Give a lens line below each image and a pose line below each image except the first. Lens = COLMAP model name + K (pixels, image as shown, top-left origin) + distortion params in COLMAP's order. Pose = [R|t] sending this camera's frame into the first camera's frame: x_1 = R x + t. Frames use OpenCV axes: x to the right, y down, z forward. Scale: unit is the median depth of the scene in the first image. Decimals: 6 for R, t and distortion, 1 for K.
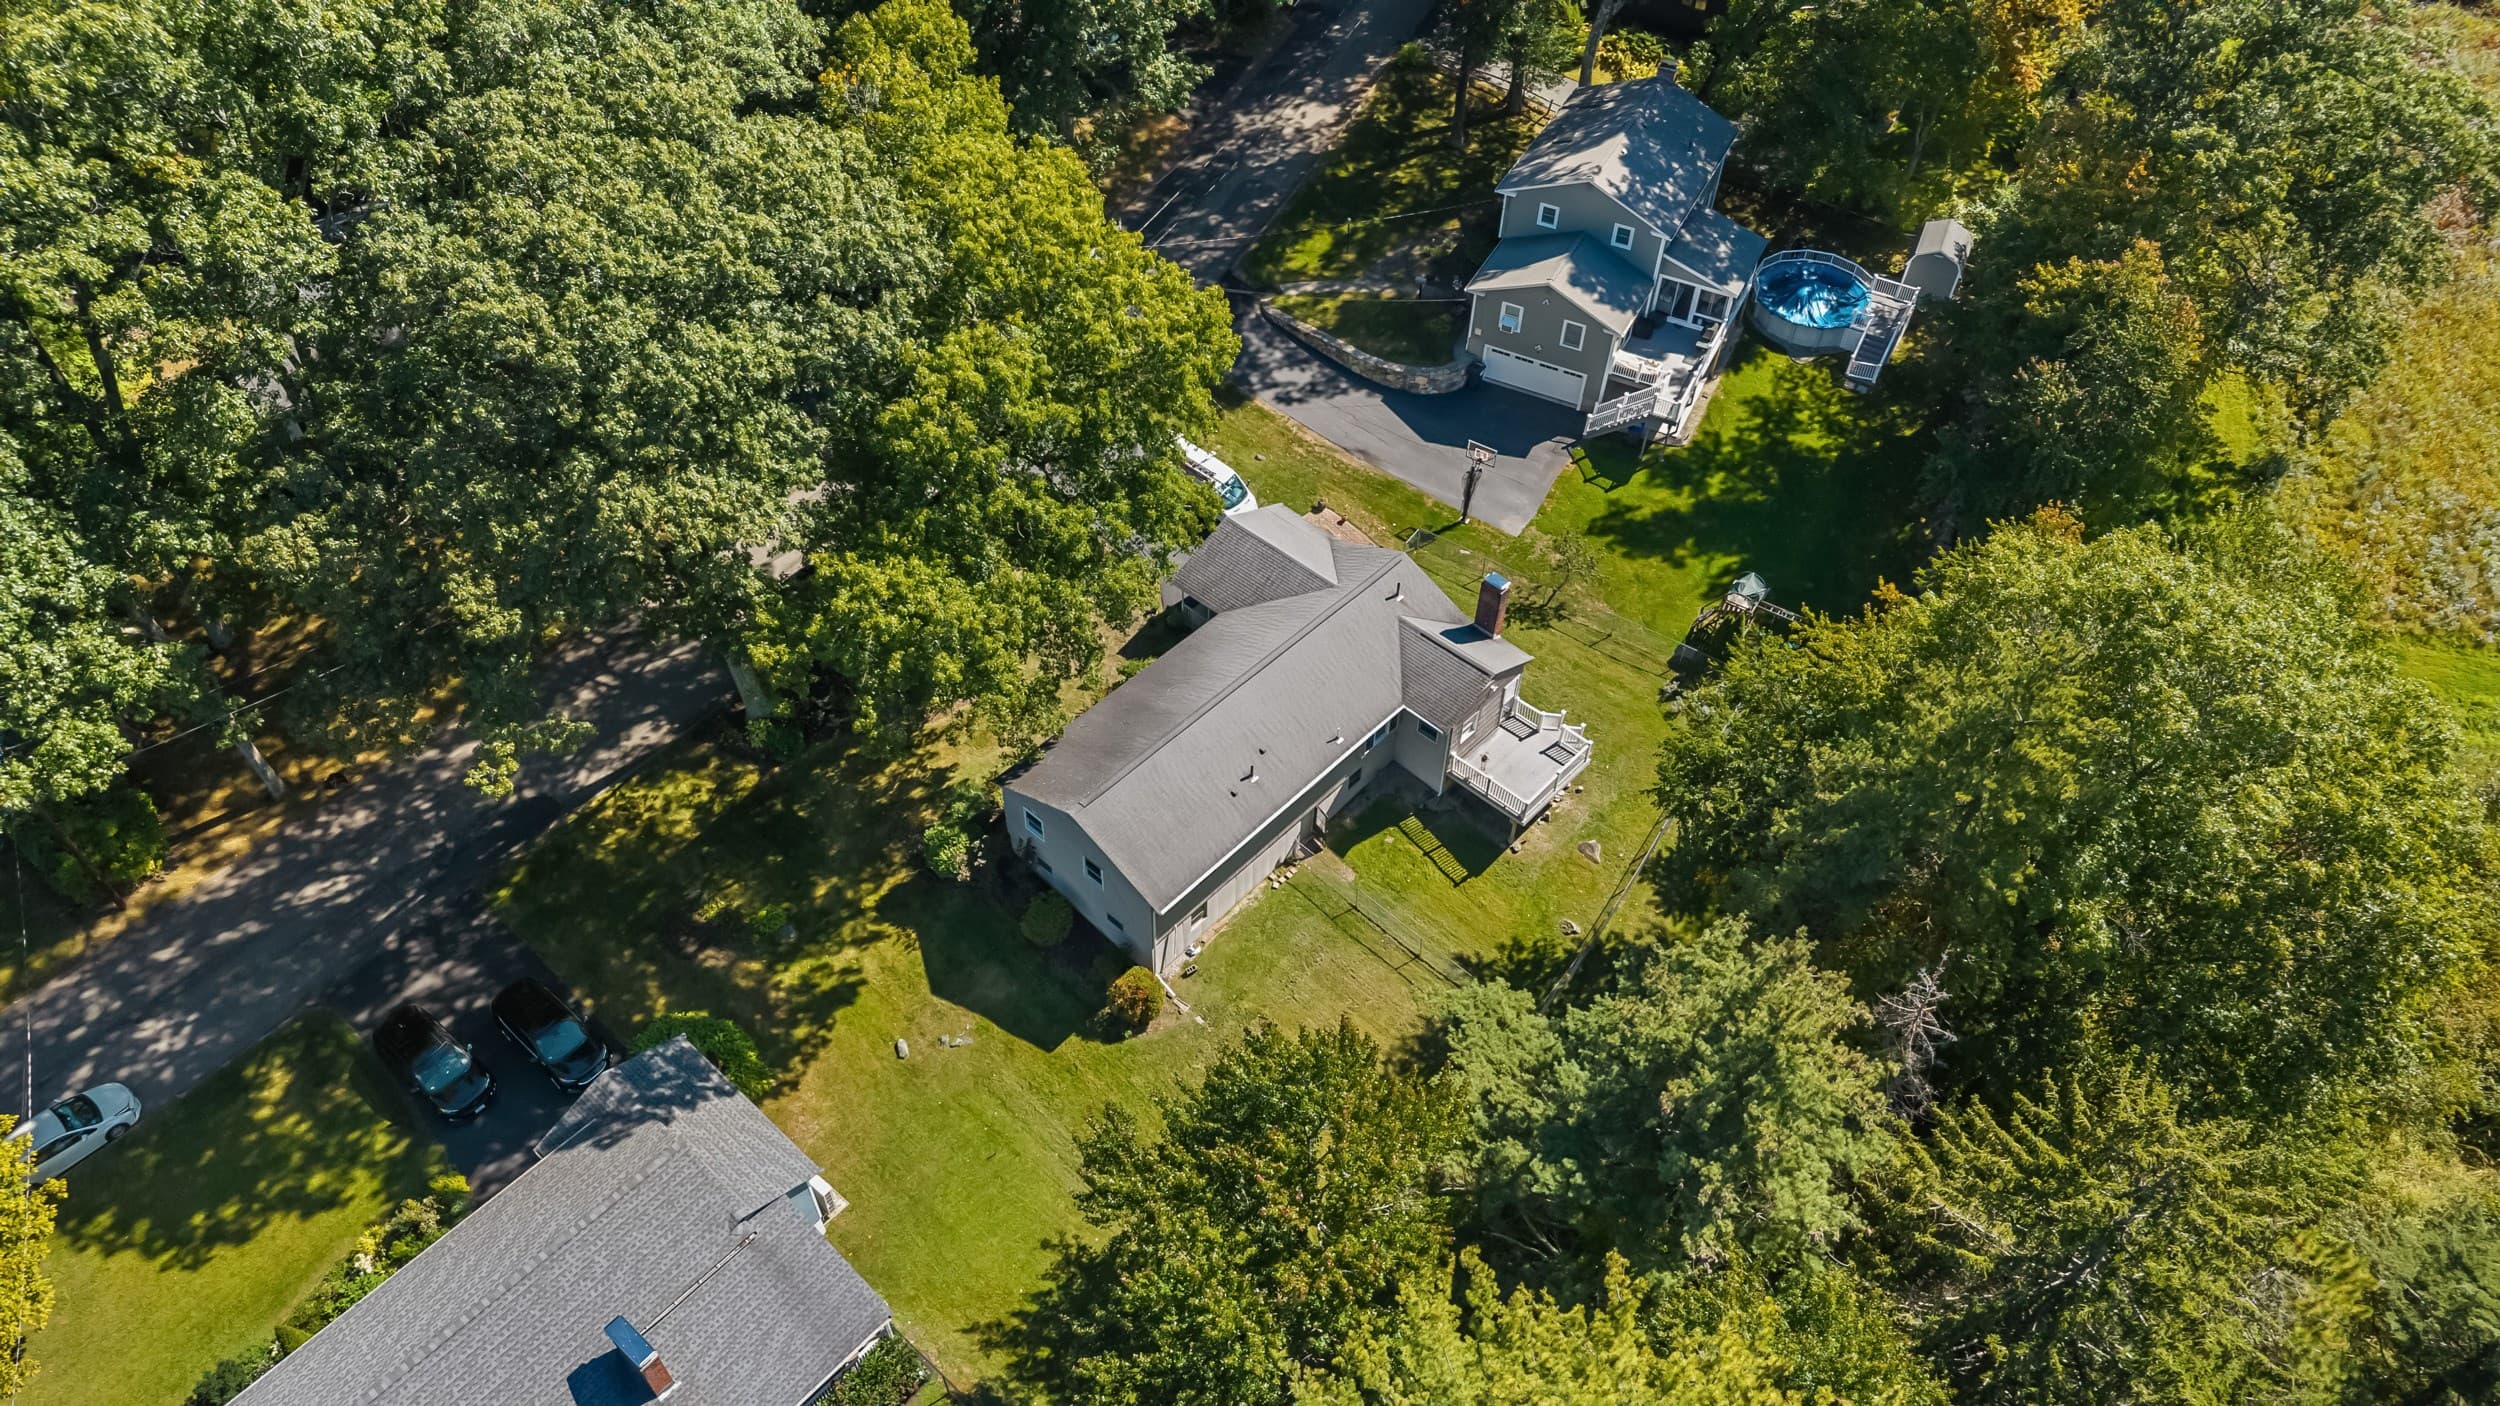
lens RADIAL K [[1707.2, 0, 1250.0], [0, 1707.2, 703.0], [0, 0, 1]] dist [0.055776, -0.077628]
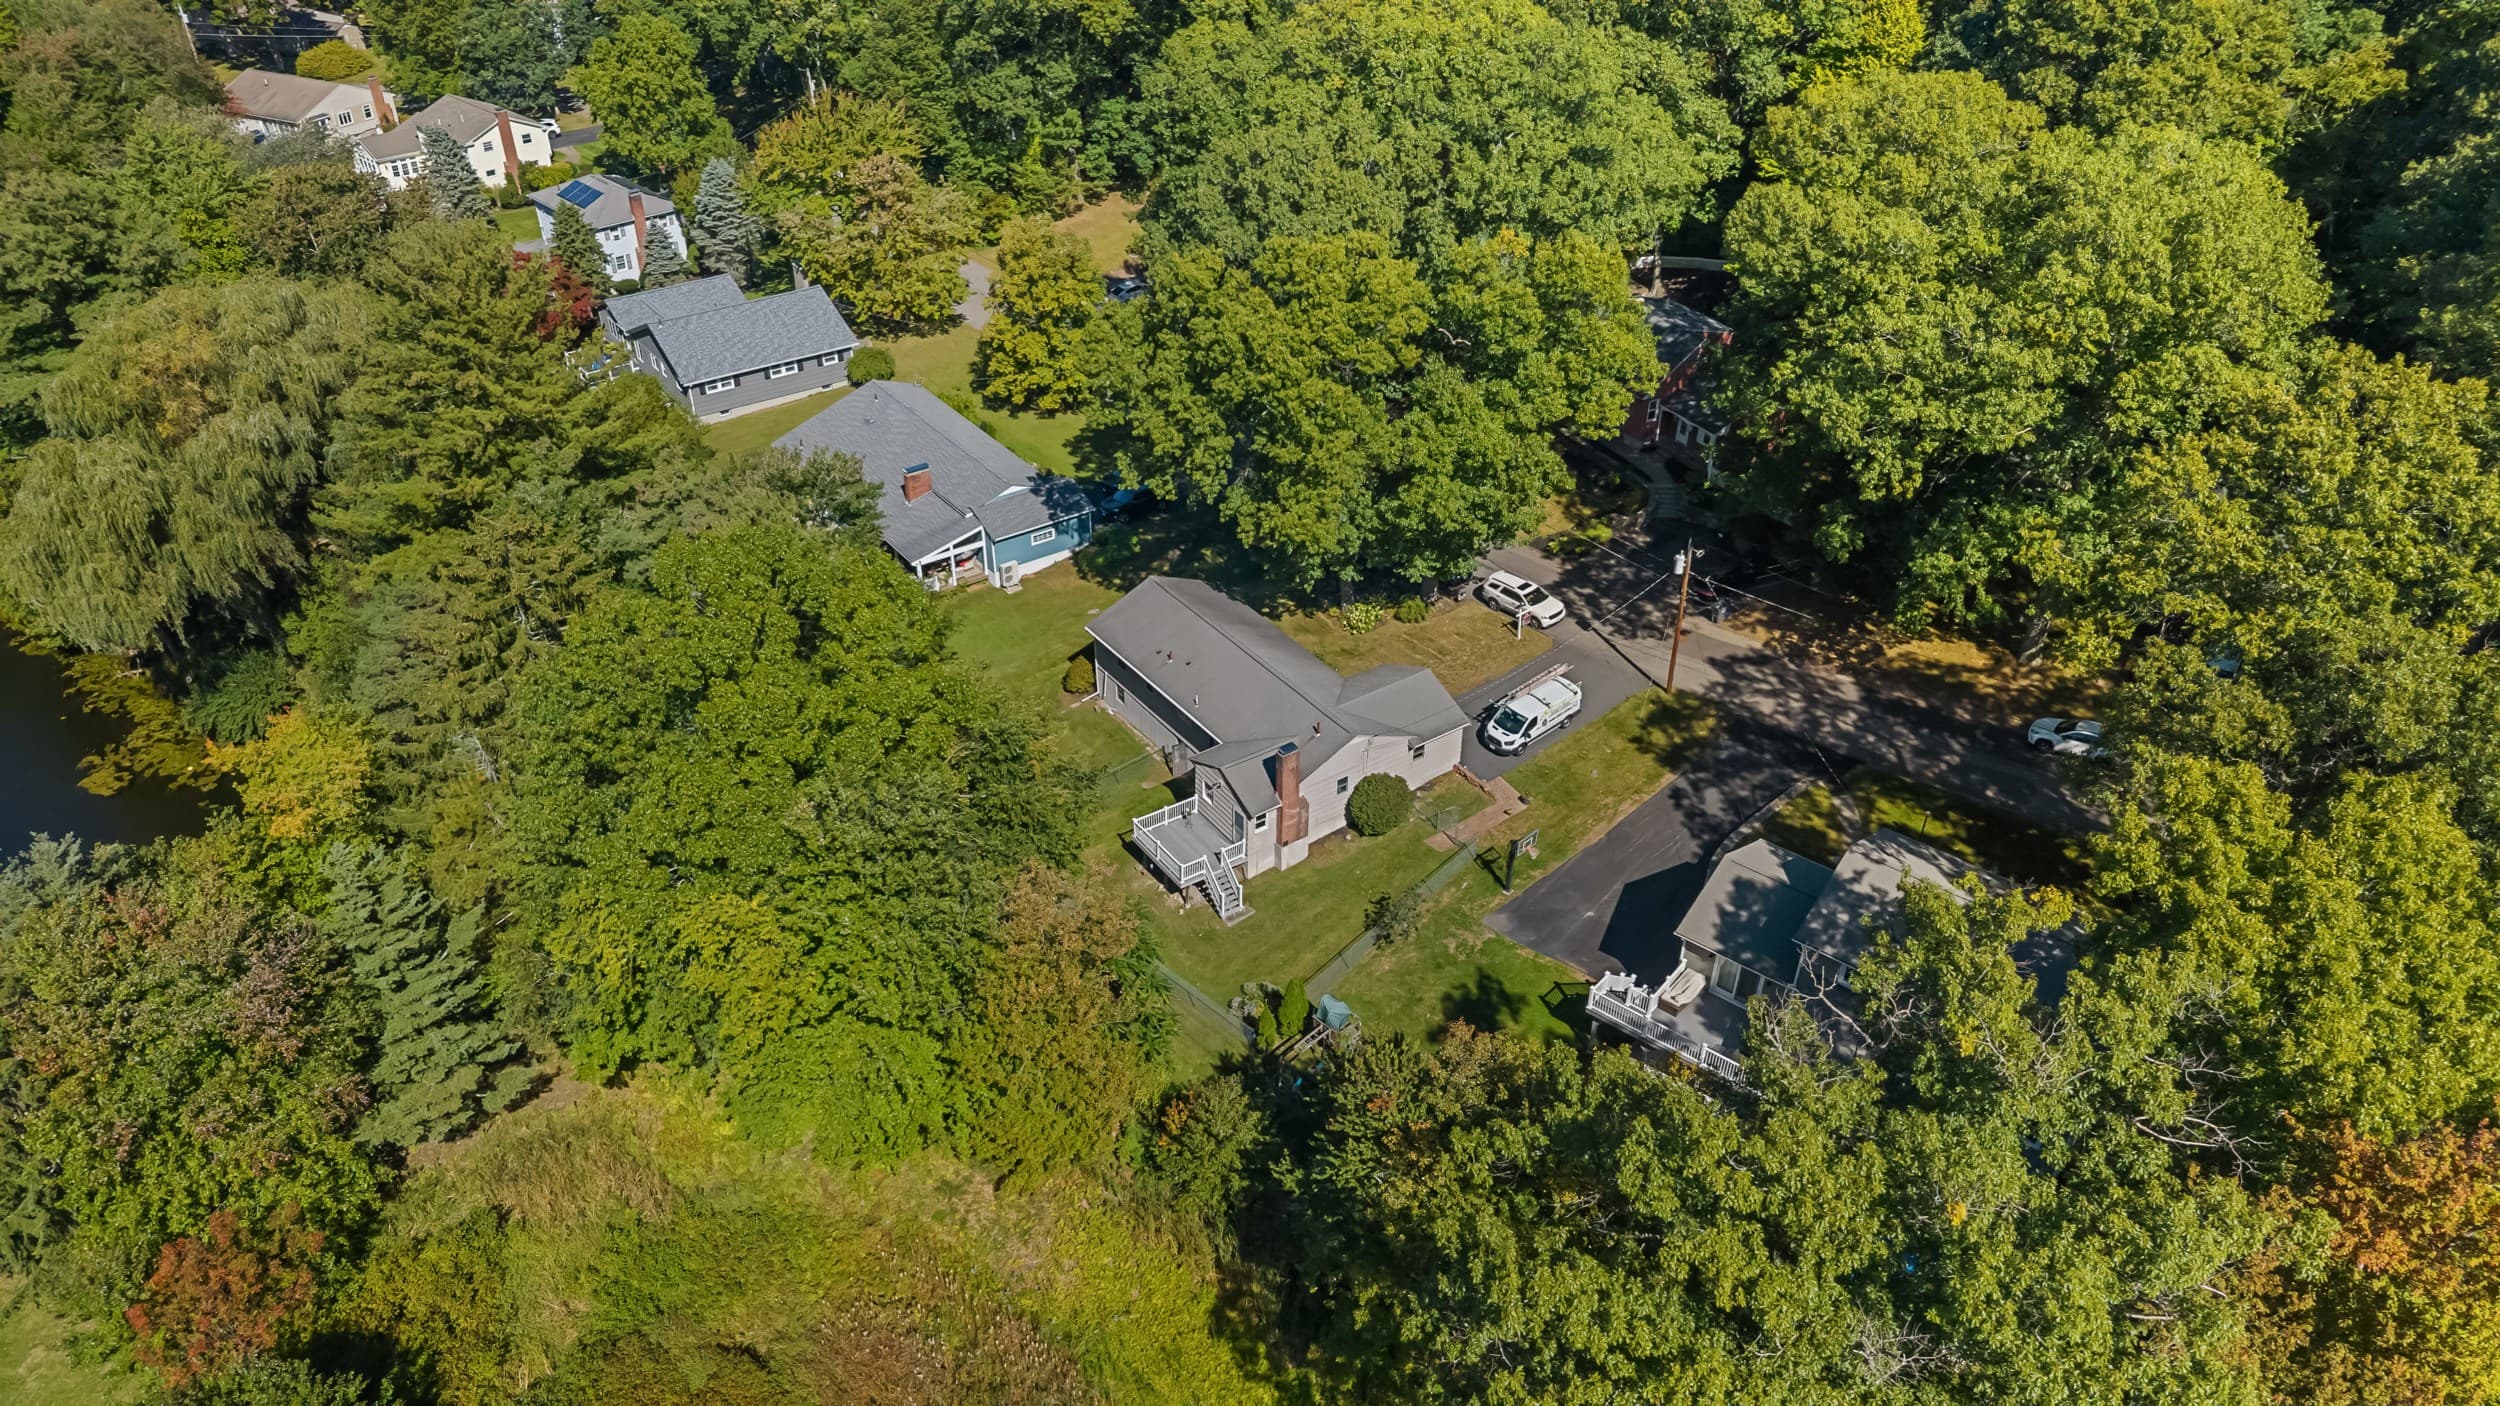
lens RADIAL K [[1707.2, 0, 1250.0], [0, 1707.2, 703.0], [0, 0, 1]] dist [0.055776, -0.077628]
pose [[-0.221174, 0.534875, -0.815470, 0.910248], [-0.711918, 0.482935, 0.509850, -0.559581], [0.666525, 0.693313, 0.273975, 0.516828]]
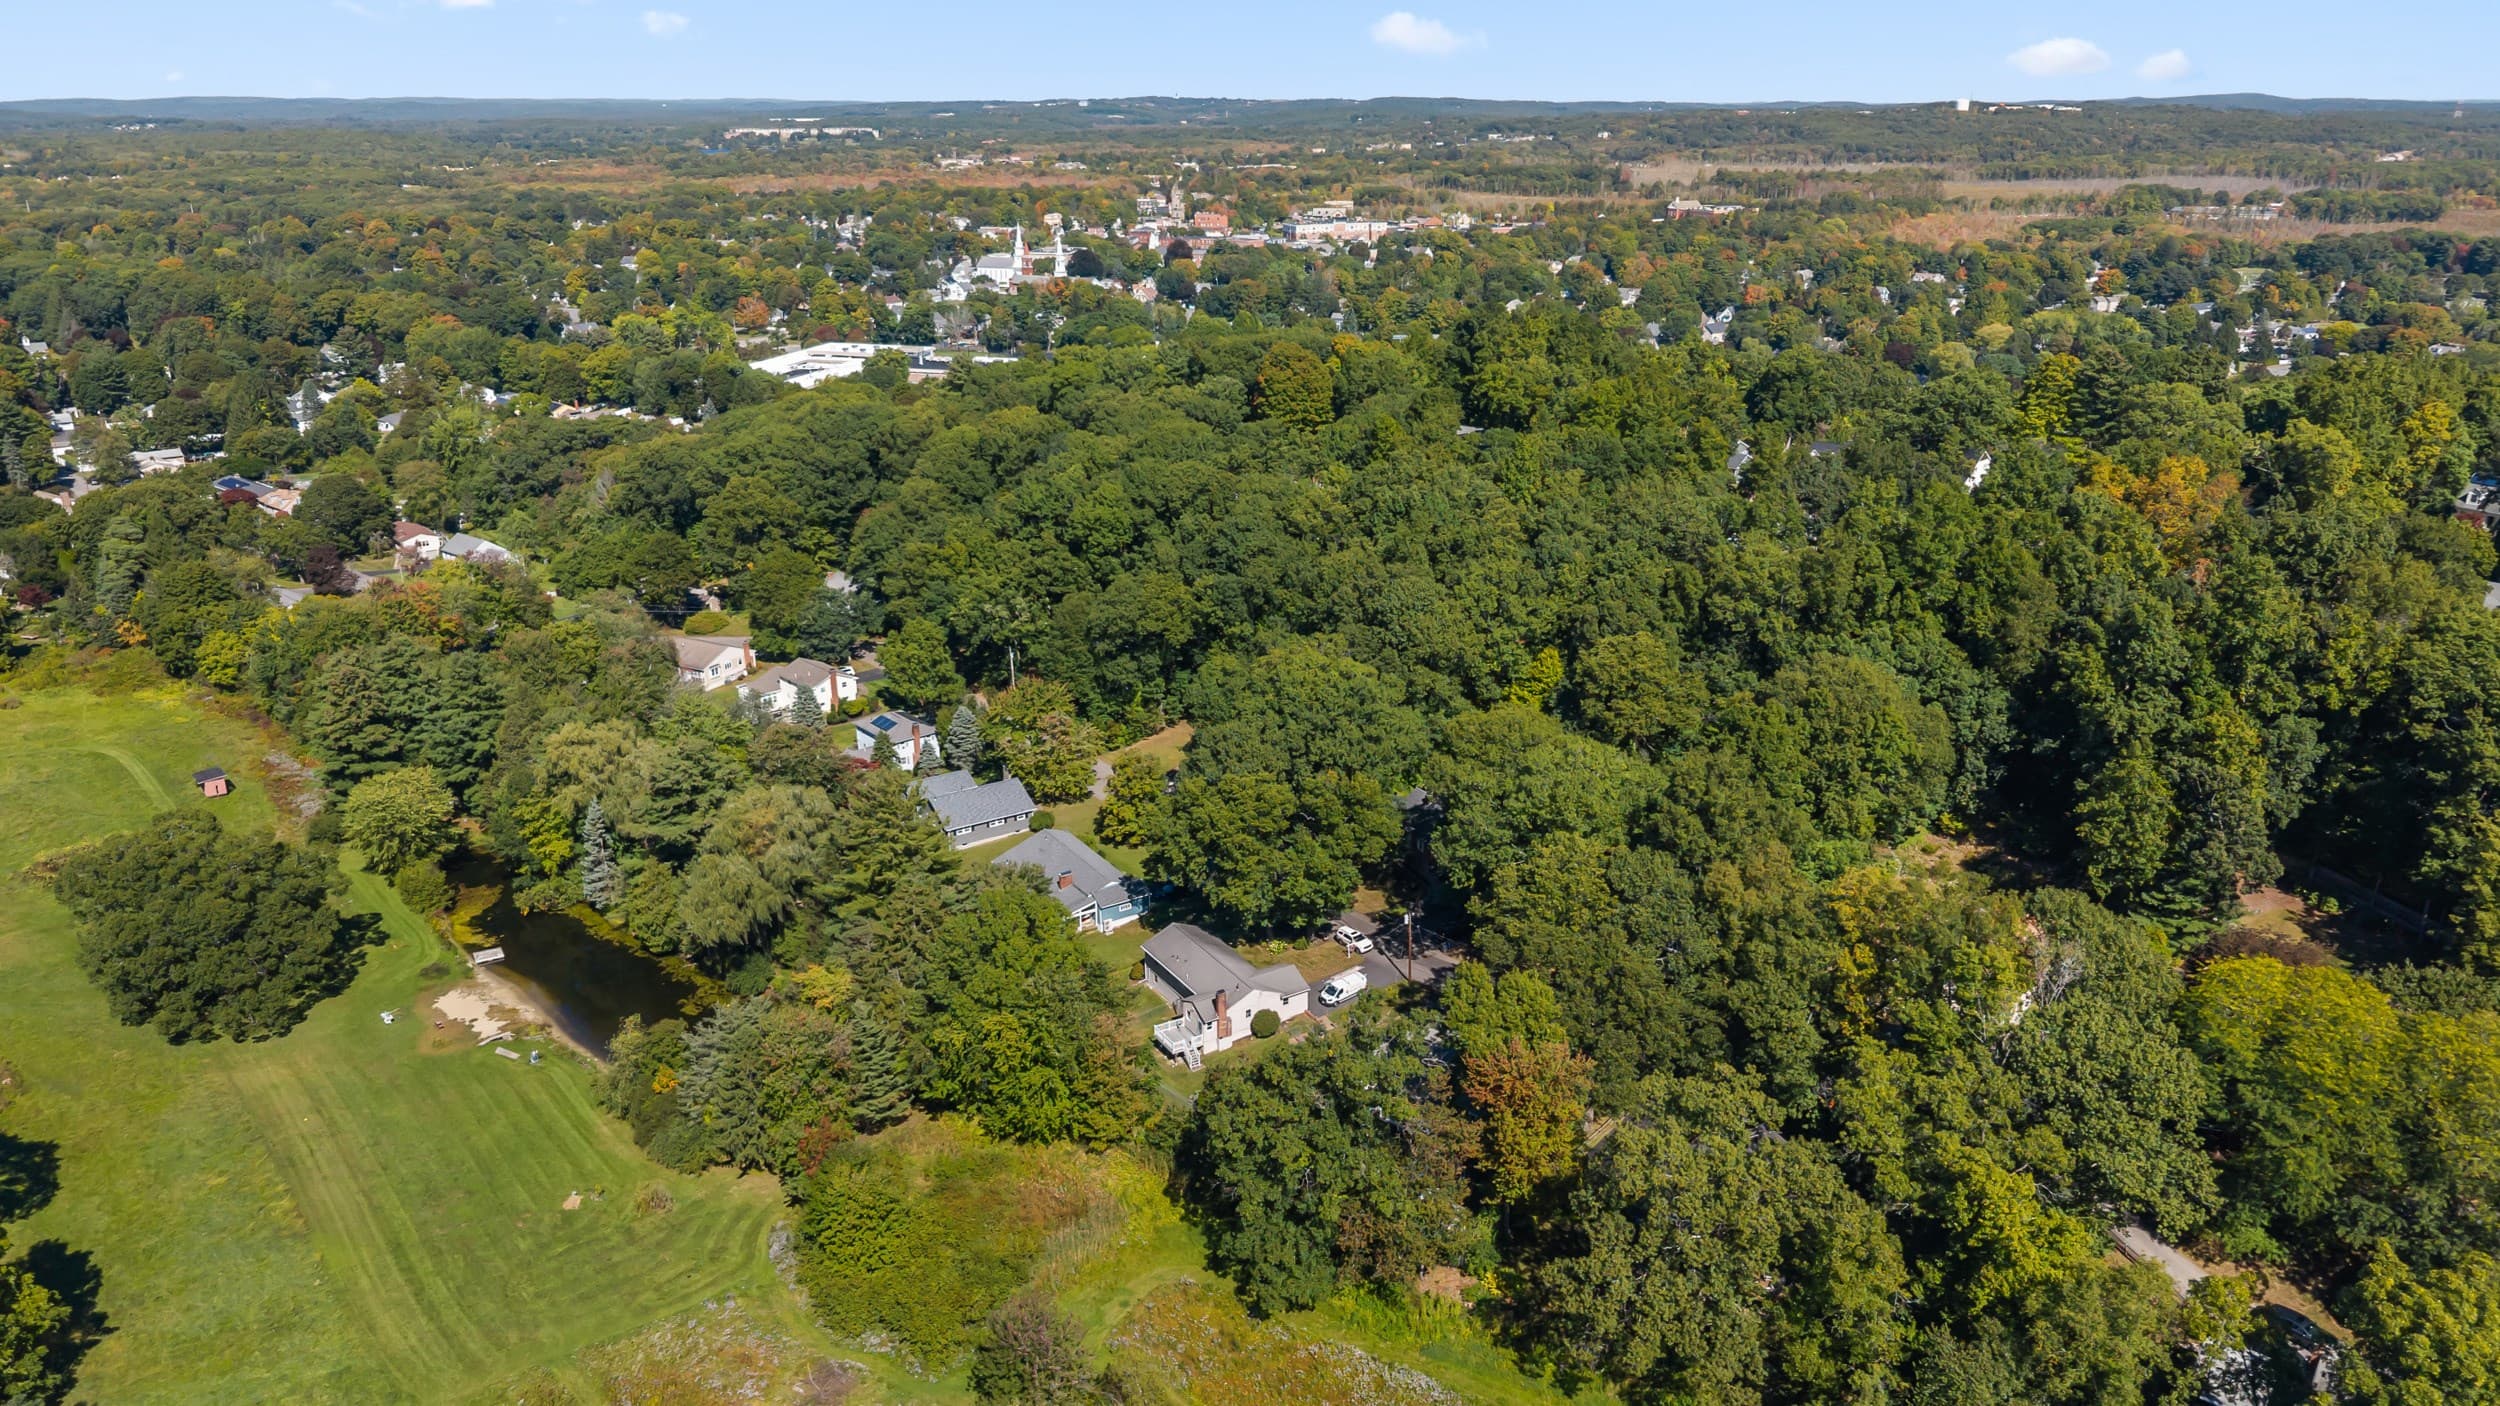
lens RADIAL K [[1726.6, 0, 1278.5], [0, 1726.6, 690.3], [0, 0, 1]] dist [0.202946, -0.081108]
pose [[-0.274636, 0.306857, -0.911271, 2.097590], [-0.698019, 0.588180, 0.408428, -1.305721], [0.661320, 0.748253, 0.052656, 0.445230]]
